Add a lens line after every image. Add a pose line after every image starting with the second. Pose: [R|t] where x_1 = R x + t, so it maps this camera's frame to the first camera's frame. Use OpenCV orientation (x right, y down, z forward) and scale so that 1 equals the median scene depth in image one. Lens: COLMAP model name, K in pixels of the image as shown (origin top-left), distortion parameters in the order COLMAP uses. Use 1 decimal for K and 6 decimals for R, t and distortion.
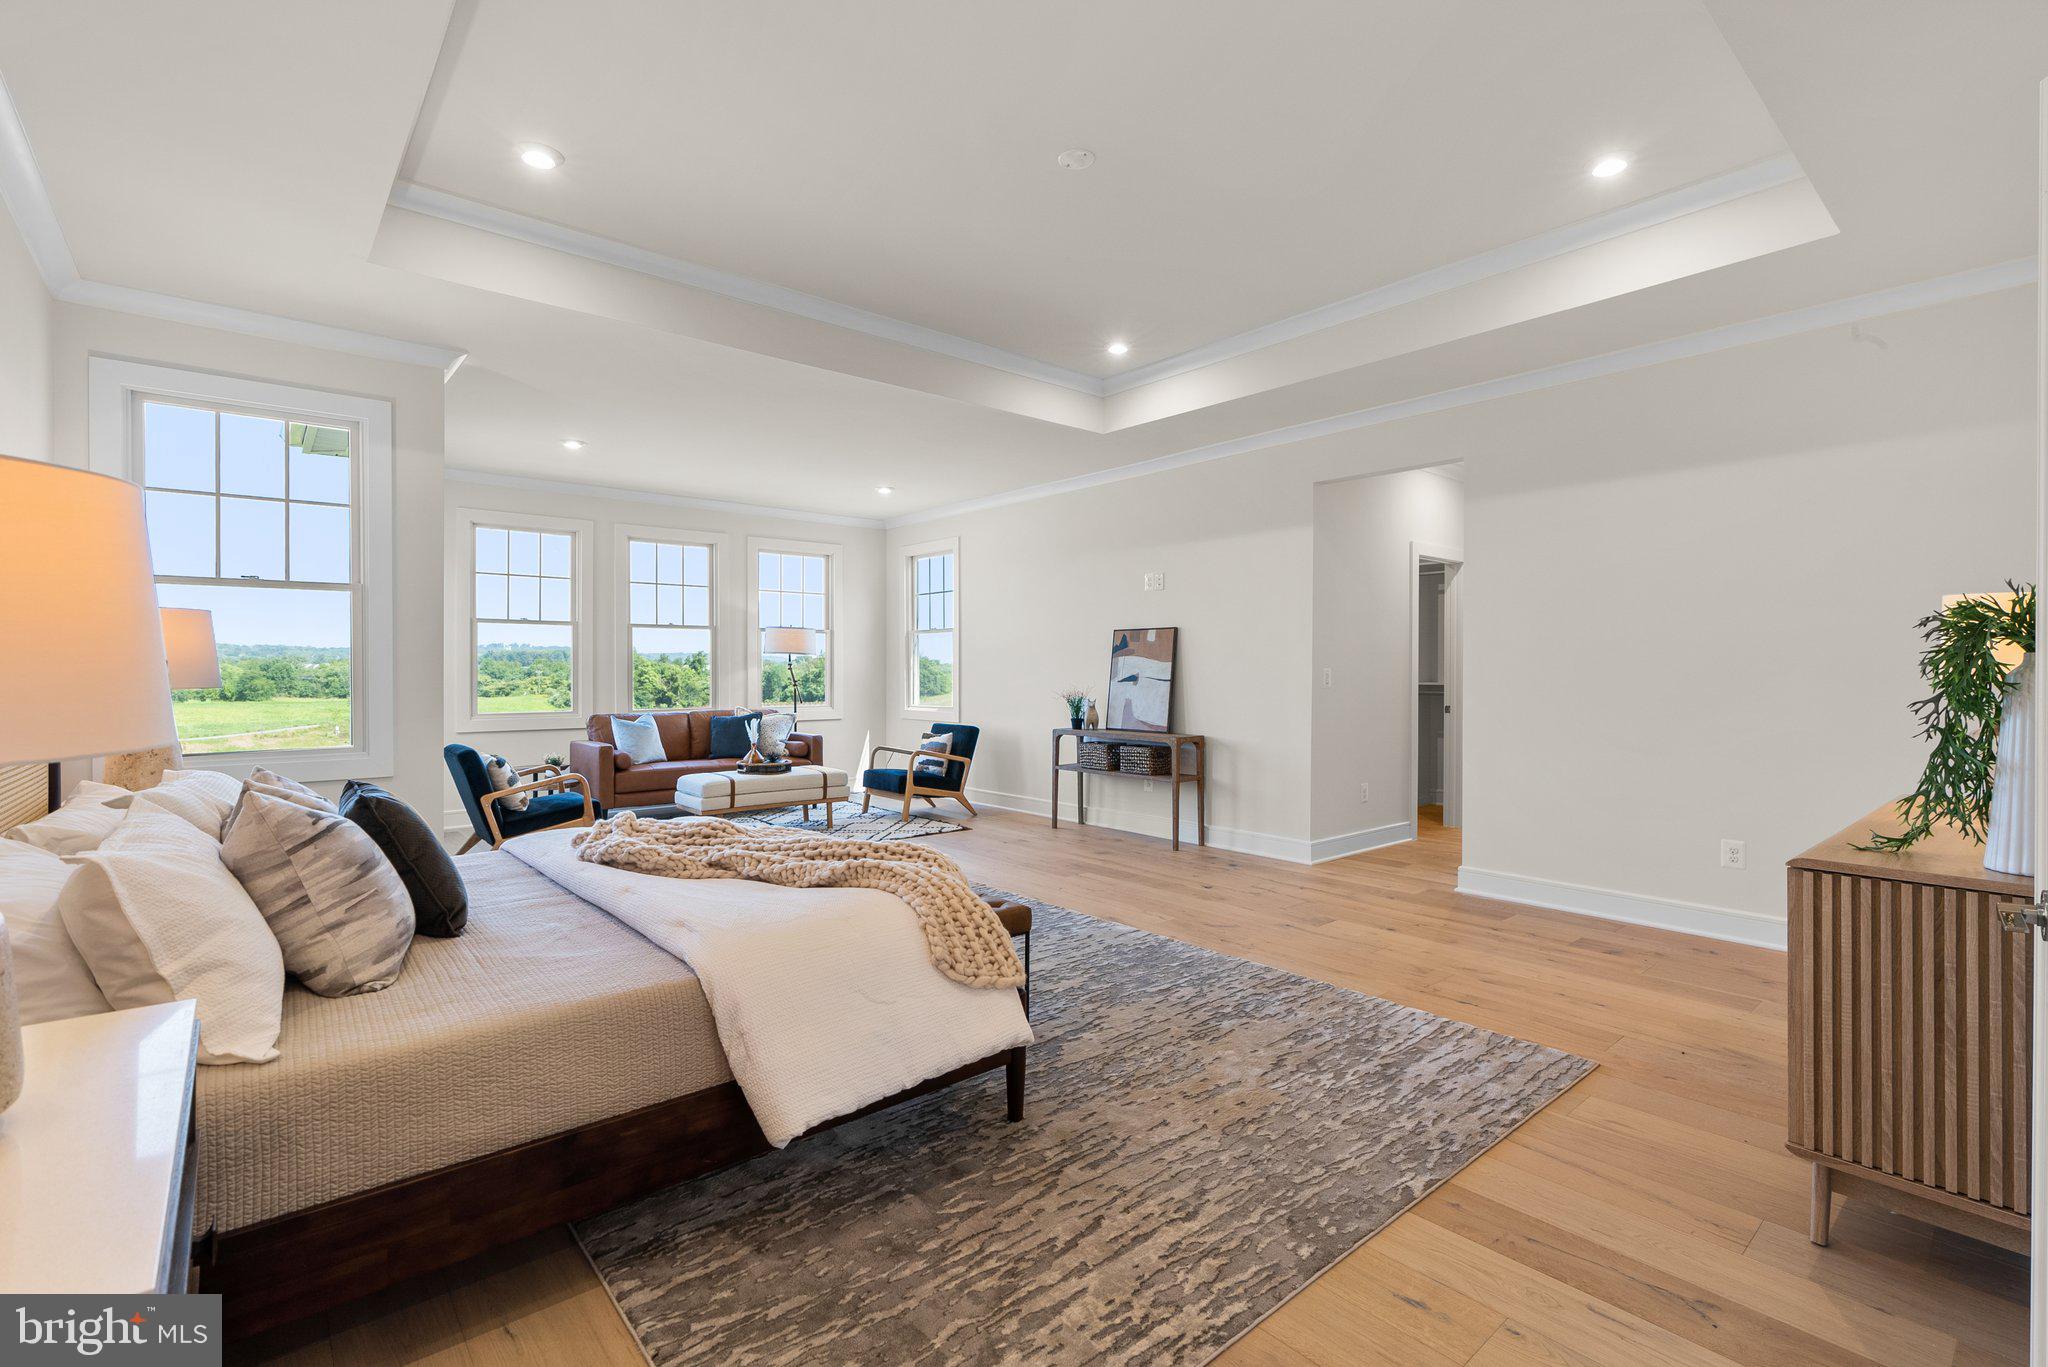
lens RADIAL K [[923.1, 0, 1024.0], [0, 923.1, 672.8], [0, 0, 1]] dist [-0.002150, 0.000765]
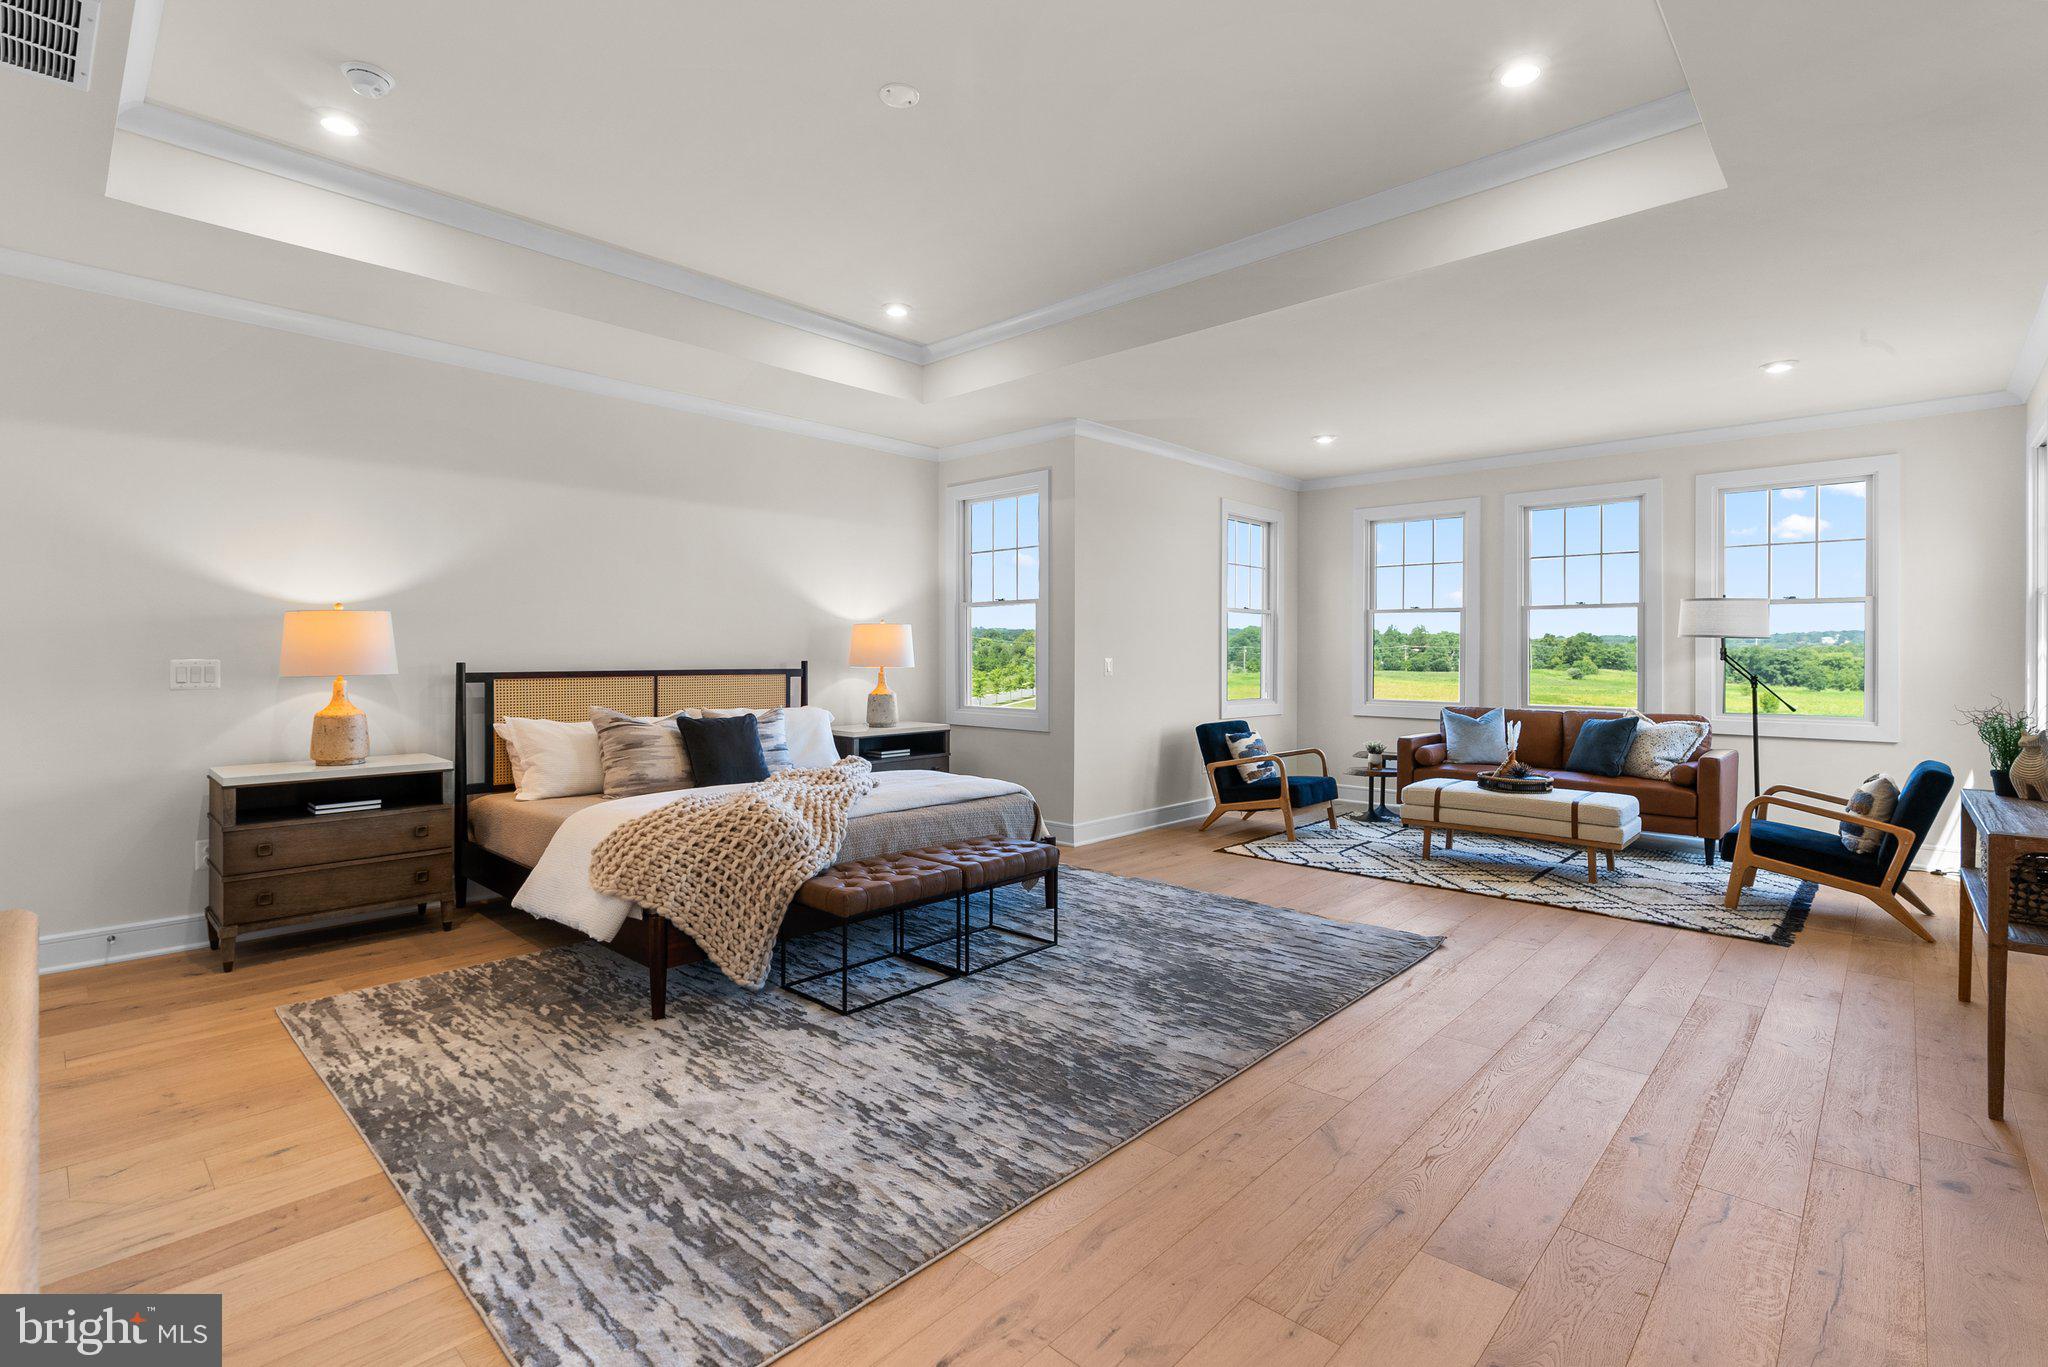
lens RADIAL K [[950.2, 0, 1022.3], [0, 950.2, 658.2], [0, 0, 1]] dist [-0.008651, 0.000269]
pose [[0.110800, 0.006429, -0.993822, 0.434170], [-0.010356, 0.999932, 0.005314, -0.004674], [0.993789, 0.009703, 0.110859, 0.443596]]
